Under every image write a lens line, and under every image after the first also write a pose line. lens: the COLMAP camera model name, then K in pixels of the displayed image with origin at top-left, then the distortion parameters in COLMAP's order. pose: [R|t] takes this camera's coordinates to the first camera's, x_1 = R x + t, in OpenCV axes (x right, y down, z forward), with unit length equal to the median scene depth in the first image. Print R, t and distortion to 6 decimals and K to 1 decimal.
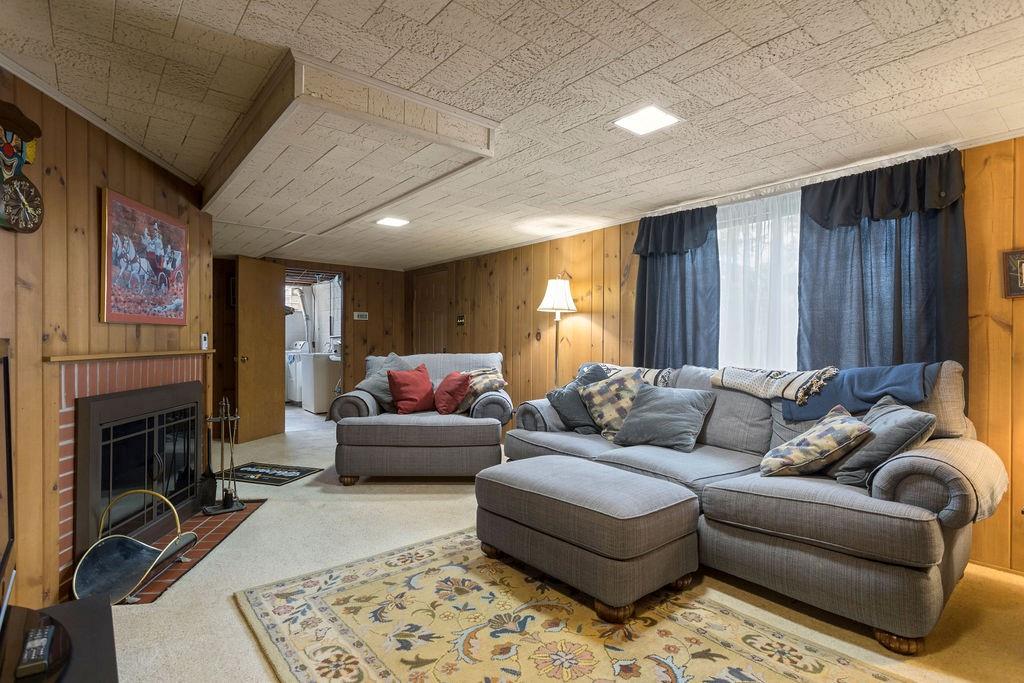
lens RADIAL K [[508.7, 0, 512.9], [0, 508.7, 343.5], [0, 0, 1]] dist [0.000041, -0.000001]
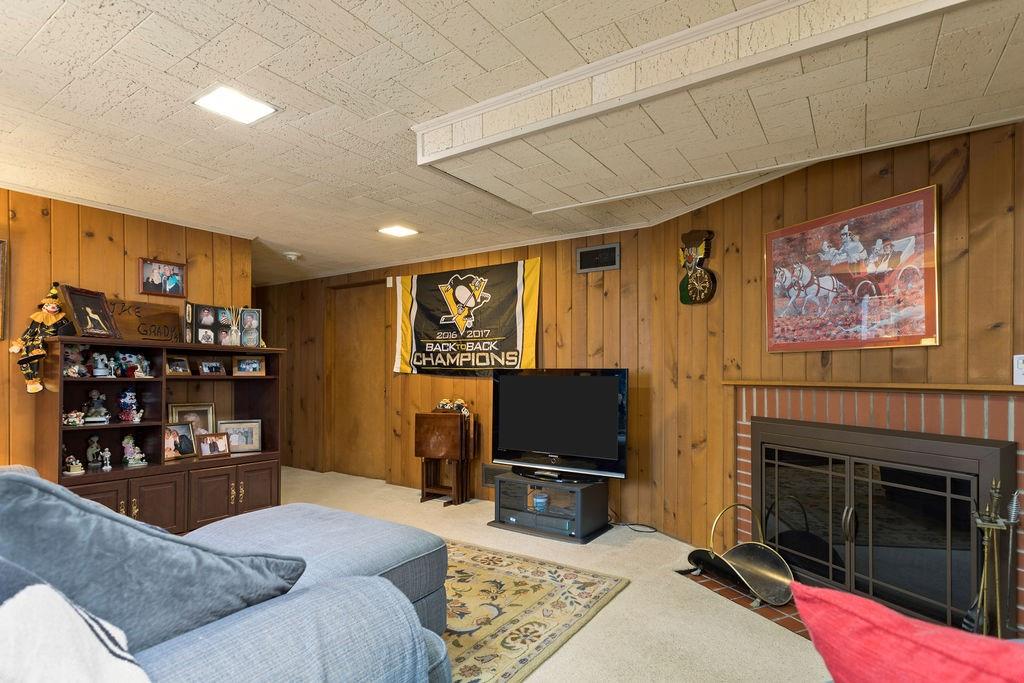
lens RADIAL K [[524.1, 0, 511.6], [0, 524.1, 371.9], [0, 0, 1]] dist [-0.000075, -0.000012]
pose [[-0.959914, -0.005310, -0.280245, 0.063064], [-0.006417, 0.999975, 0.003032, -0.000158], [0.280222, 0.004709, -0.959924, 2.049249]]
